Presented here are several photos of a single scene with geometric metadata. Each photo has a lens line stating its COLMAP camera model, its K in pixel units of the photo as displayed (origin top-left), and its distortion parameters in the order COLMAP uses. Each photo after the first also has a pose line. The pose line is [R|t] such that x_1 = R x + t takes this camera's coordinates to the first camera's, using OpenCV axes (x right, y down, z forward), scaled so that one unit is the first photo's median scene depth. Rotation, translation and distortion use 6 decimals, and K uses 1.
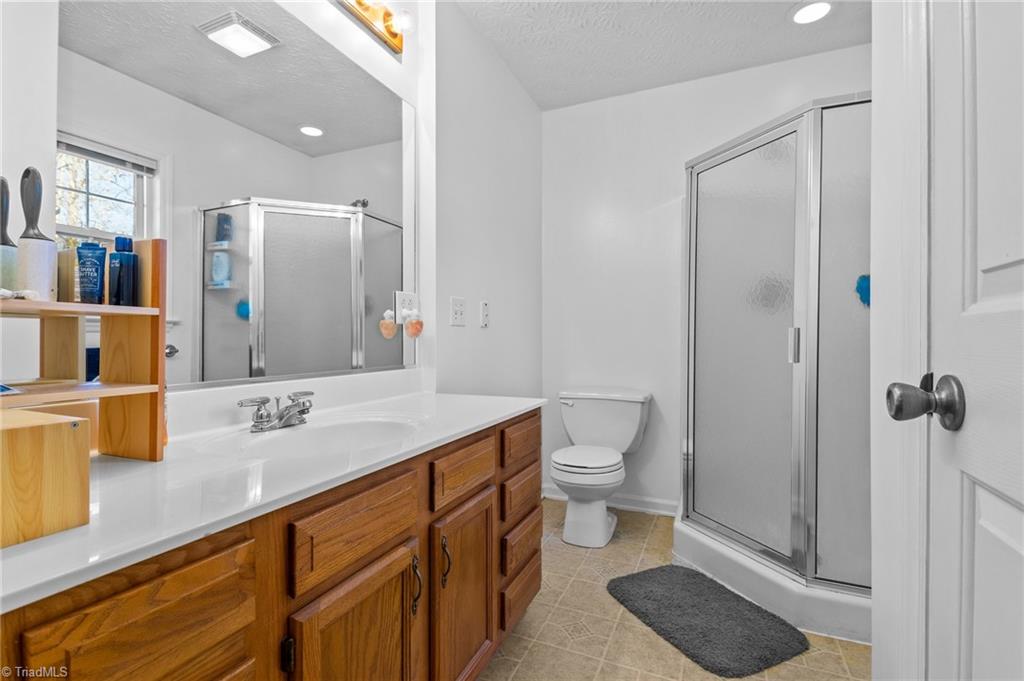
lens RADIAL K [[479.6, 0, 512.3], [0, 479.6, 336.4], [0, 0, 1]] dist [0.038714, -0.018873]
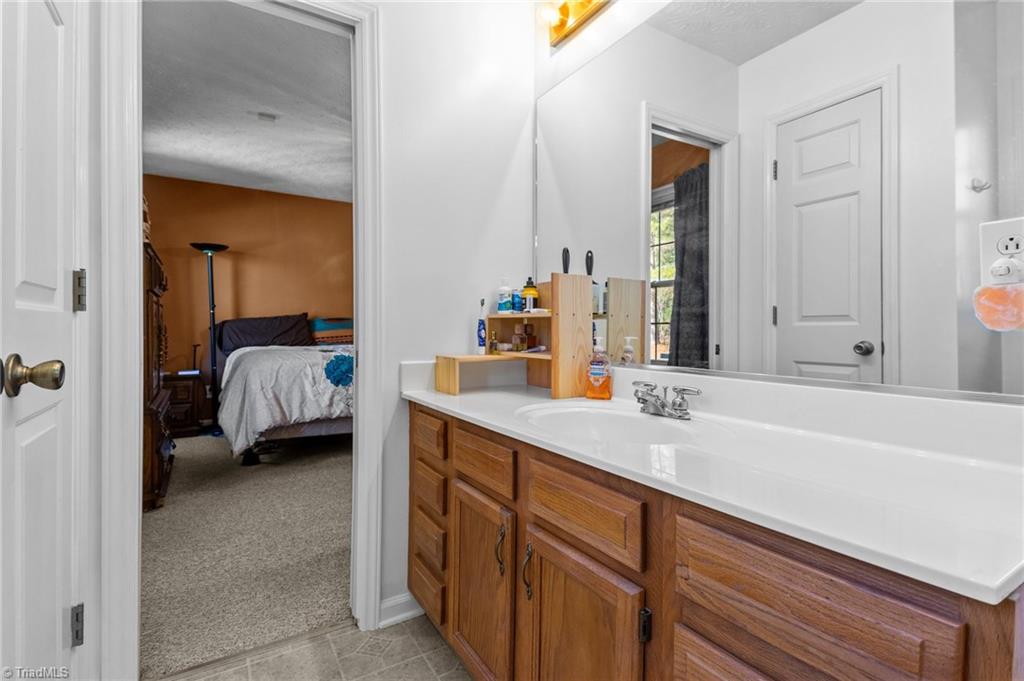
lens RADIAL K [[479.6, 0, 514.4], [0, 479.6, 332.3], [0, 0, 1]] dist [0.038714, -0.018873]
pose [[-0.554018, 0.002628, -0.832501, 0.685026], [-0.004140, 0.999974, 0.005912, 0.003533], [0.832495, 0.006722, -0.553992, 1.568607]]
